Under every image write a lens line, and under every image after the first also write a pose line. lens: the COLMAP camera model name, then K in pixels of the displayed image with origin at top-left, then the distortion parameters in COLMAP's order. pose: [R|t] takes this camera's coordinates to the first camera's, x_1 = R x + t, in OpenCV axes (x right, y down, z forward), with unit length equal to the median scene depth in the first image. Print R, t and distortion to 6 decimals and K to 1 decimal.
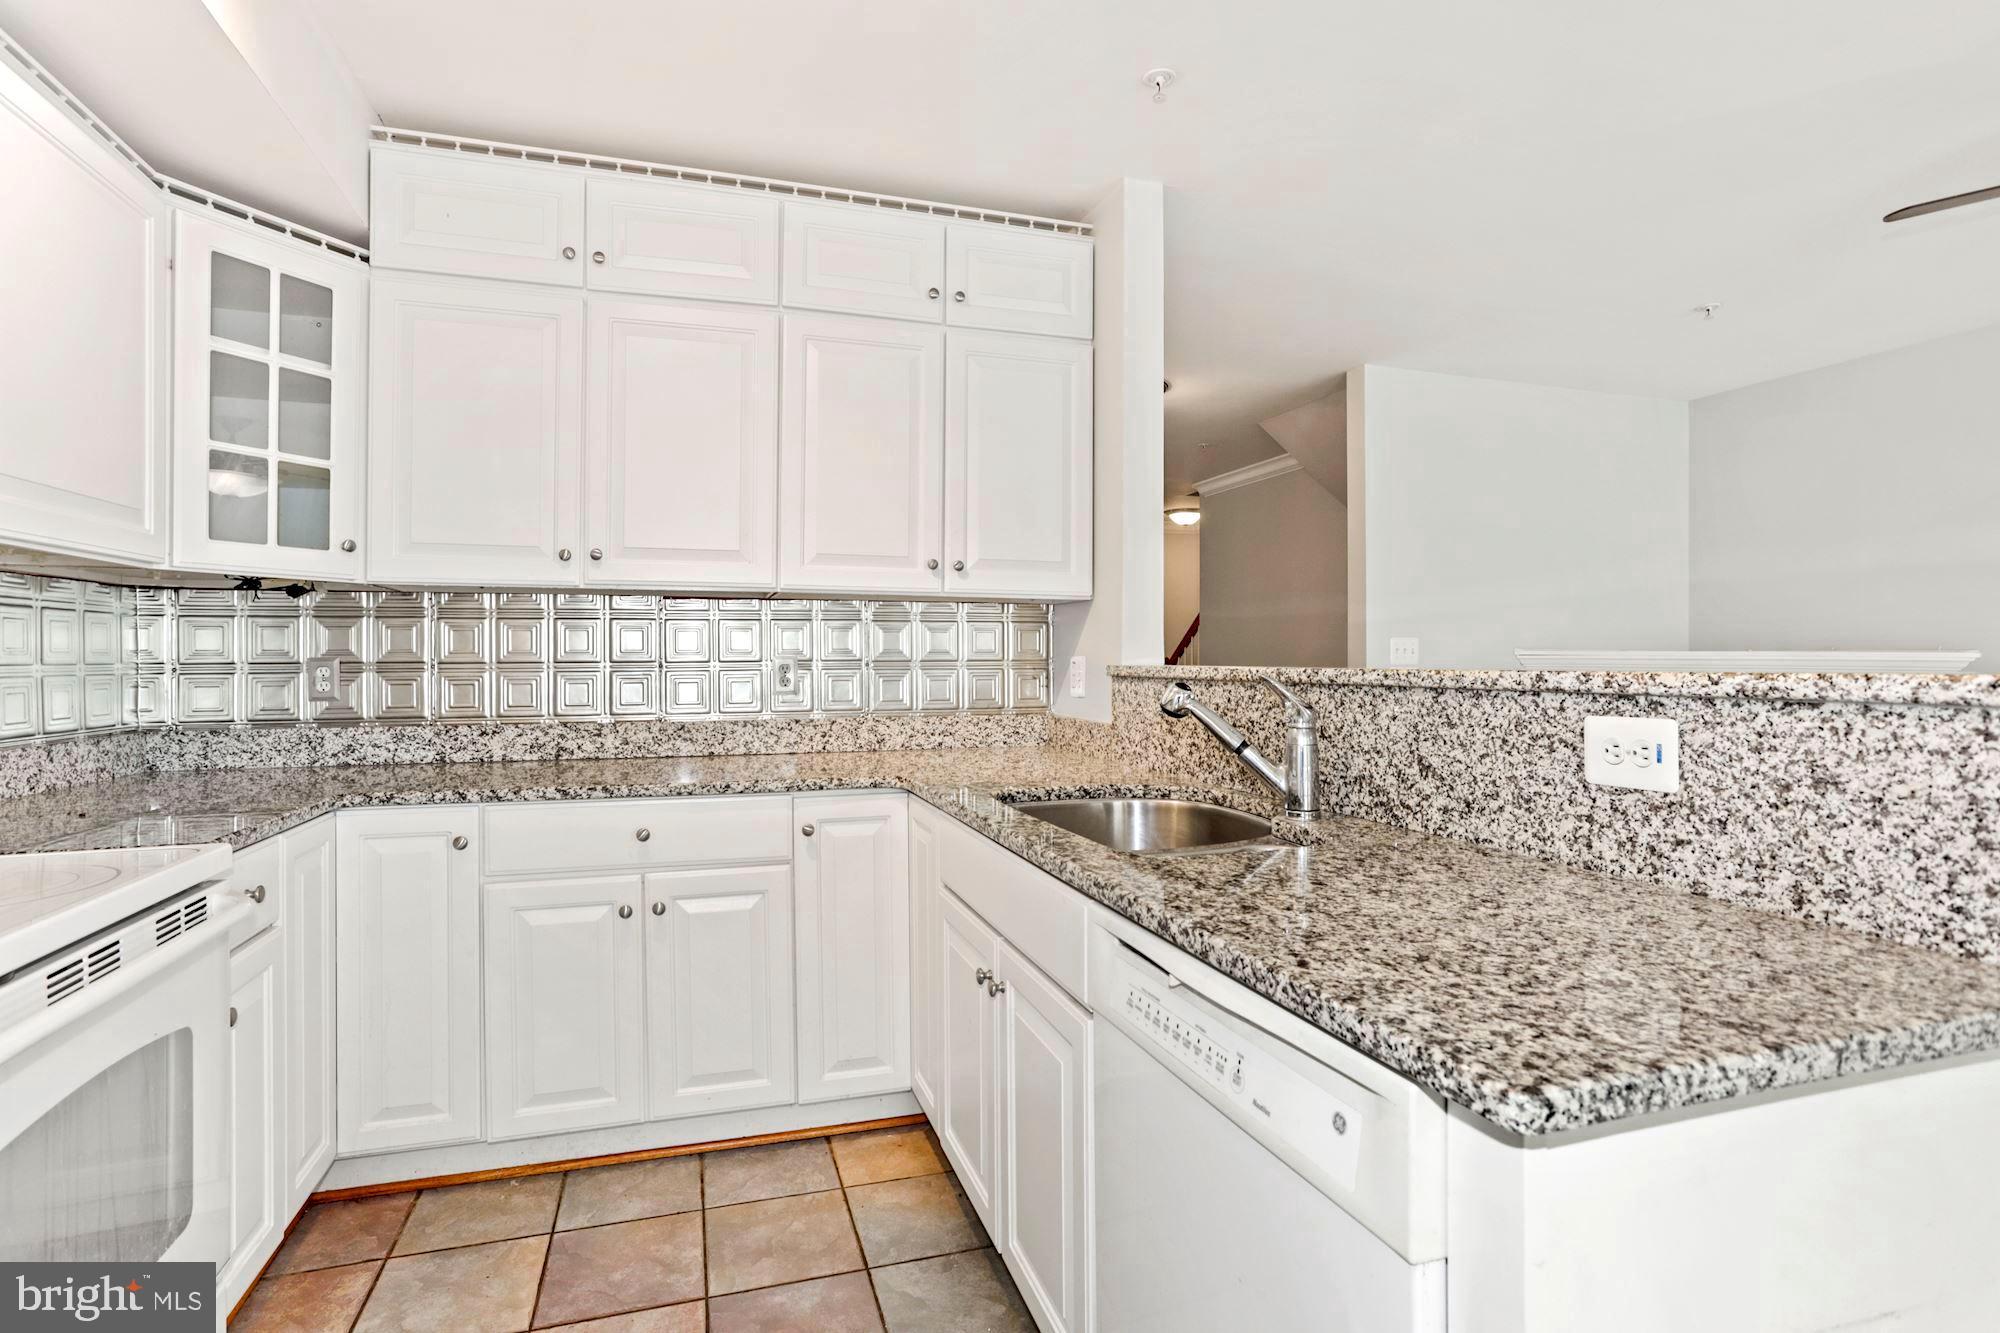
lens RADIAL K [[973.0, 0, 1001.8], [0, 973.0, 659.2], [0, 0, 1]] dist [-0.062556, 0.038196]
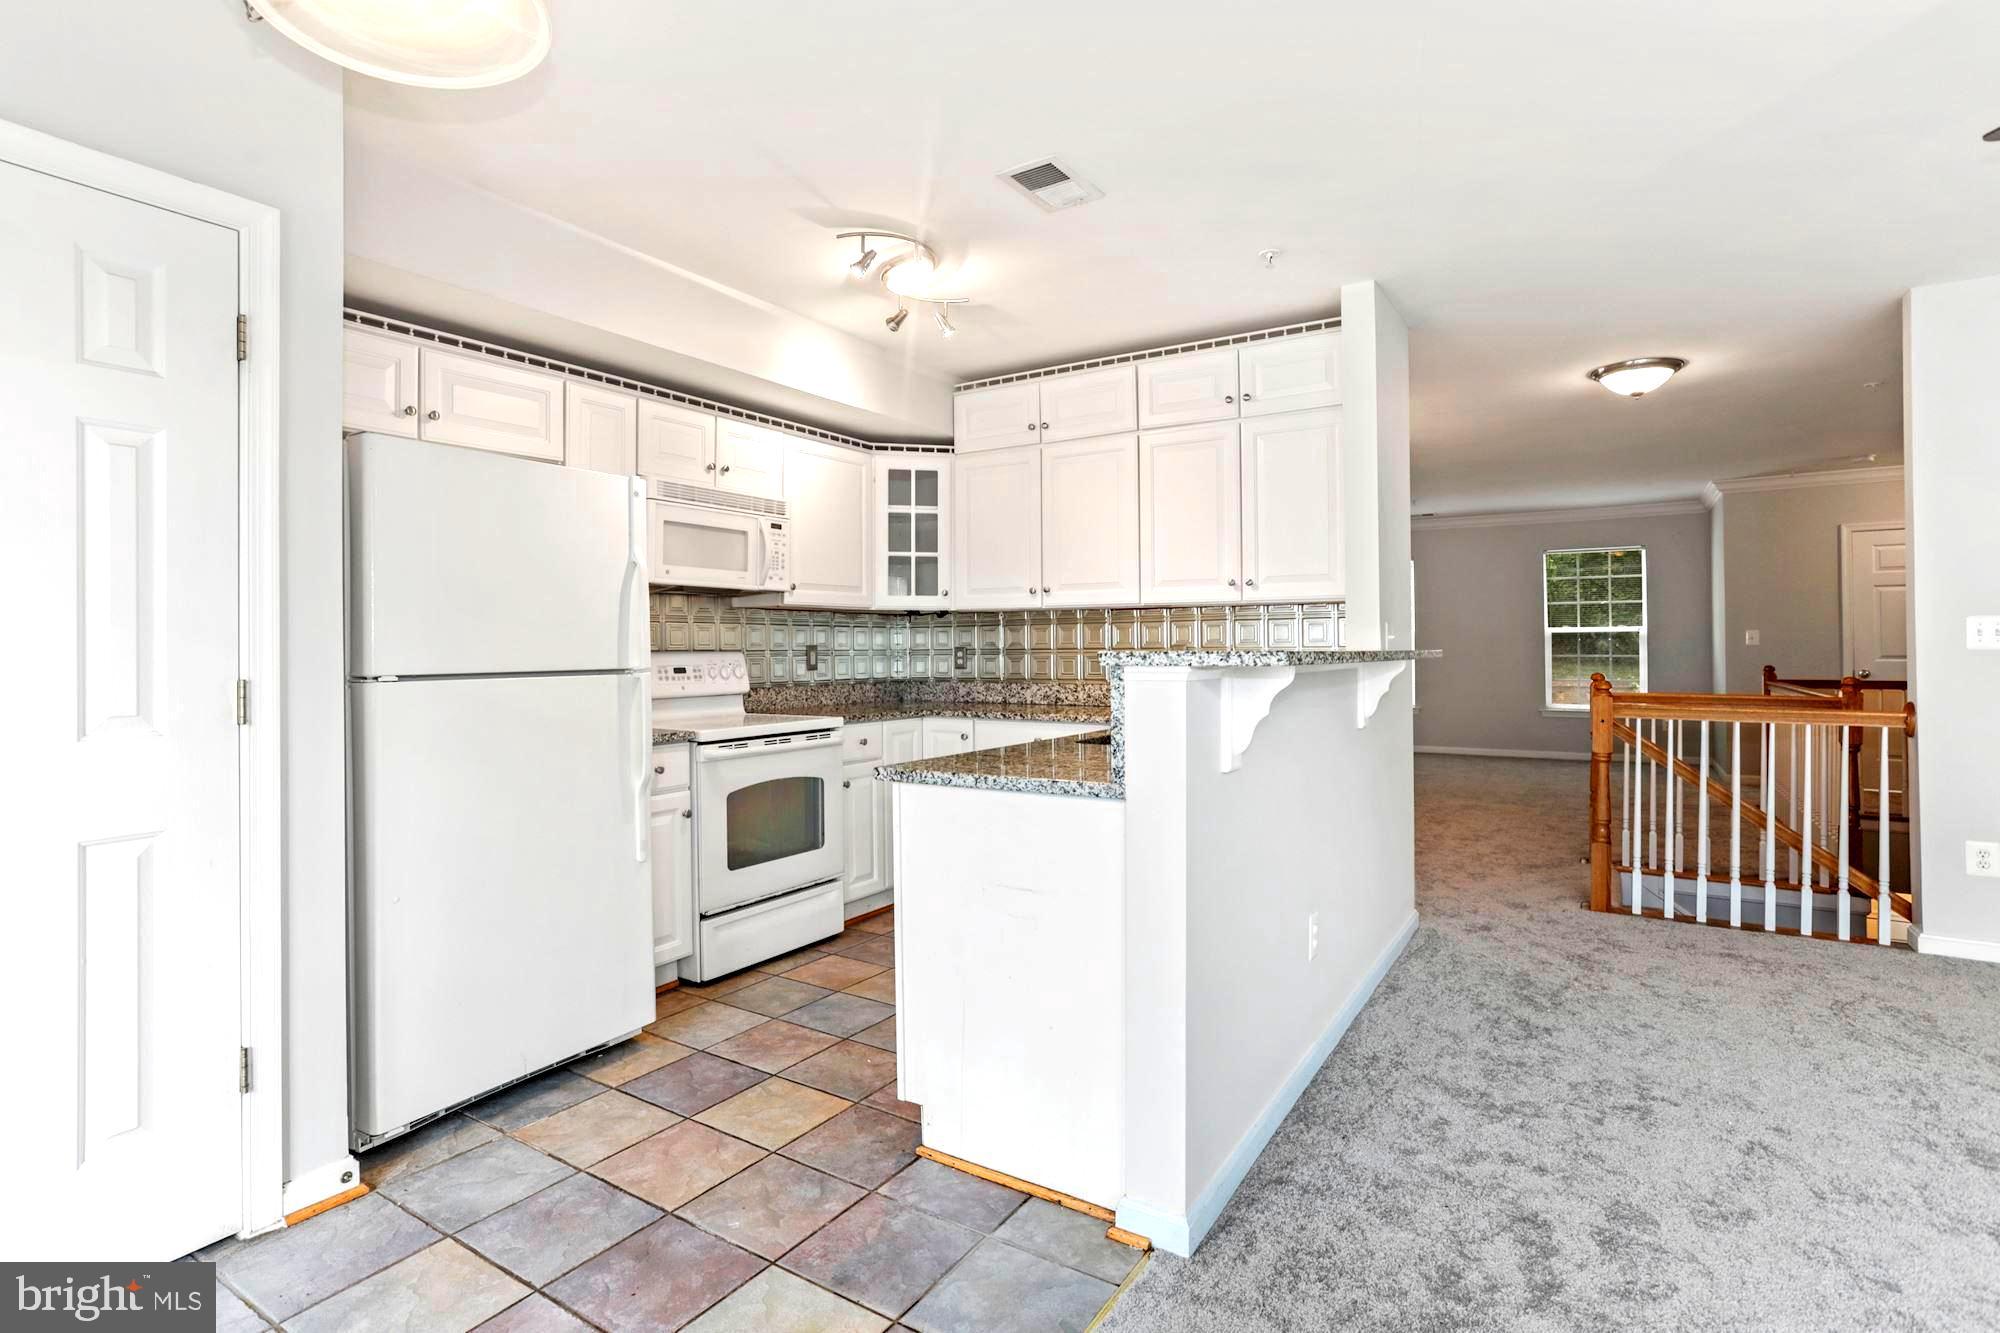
lens RADIAL K [[960.2, 0, 1000.8], [0, 960.2, 657.9], [0, 0, 1]] dist [-0.048648, 0.046669]
pose [[0.650229, 0.003367, -0.759731, 1.007270], [0.004828, 0.999952, 0.008564, 0.004554], [0.759723, -0.009237, 0.650182, -0.274799]]
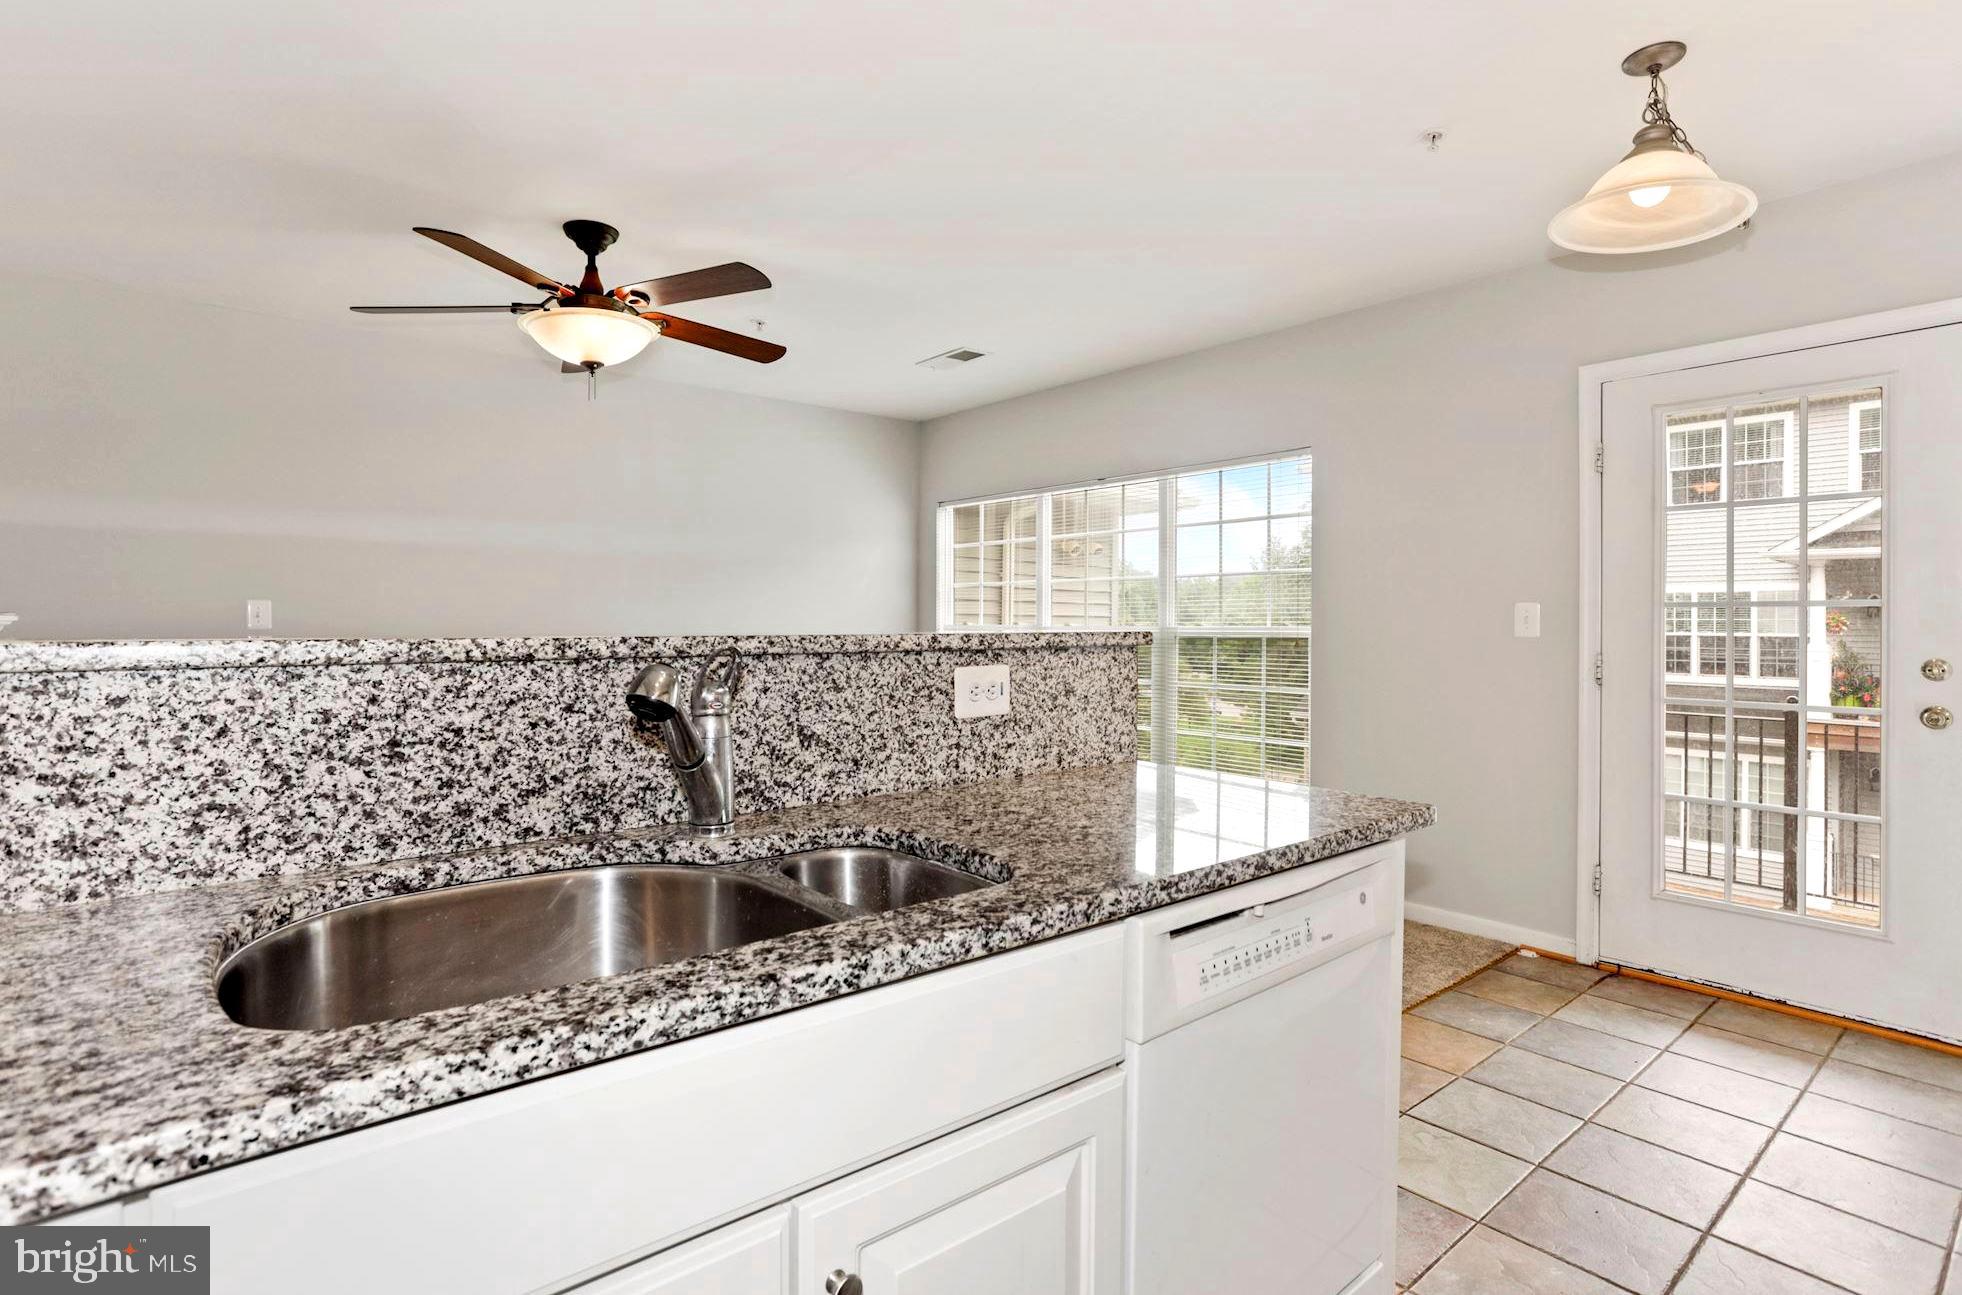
lens RADIAL K [[993.6, 0, 948.4], [0, 993.6, 619.6], [0, 0, 1]] dist [-0.056968, 0.044521]
pose [[-0.365609, 0.002105, 0.930766, -0.369494], [-0.002688, 0.999991, -0.003317, -0.001246], [-0.930765, -0.003714, -0.365600, 0.855539]]
